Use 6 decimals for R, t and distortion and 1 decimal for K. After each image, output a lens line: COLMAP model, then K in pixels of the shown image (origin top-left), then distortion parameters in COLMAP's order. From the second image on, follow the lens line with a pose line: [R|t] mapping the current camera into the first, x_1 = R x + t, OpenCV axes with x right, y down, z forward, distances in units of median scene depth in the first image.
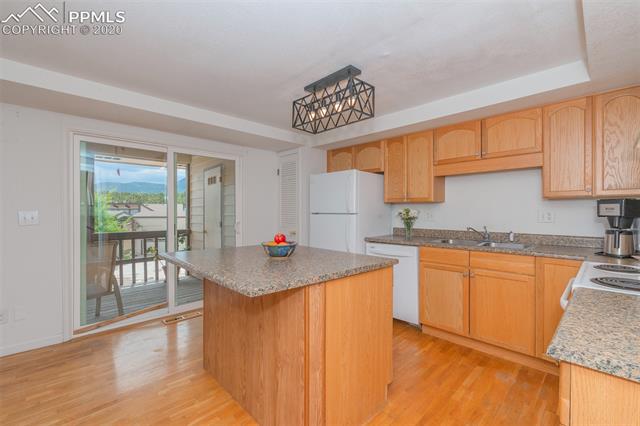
lens RADIAL K [[278.1, 0, 322.2], [0, 278.1, 213.6], [0, 0, 1]] dist [0.001631, 0.000143]
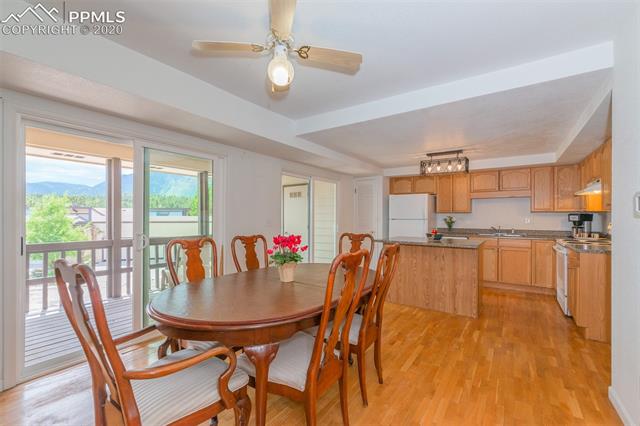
lens RADIAL K [[278.1, 0, 321.7], [0, 278.1, 216.1], [0, 0, 1]] dist [0.001631, 0.000143]
pose [[0.982249, 0.002077, 0.187573, -0.850406], [-0.000409, 0.999960, -0.008933, -0.004389], [-0.187584, 0.008697, 0.982210, -0.559812]]
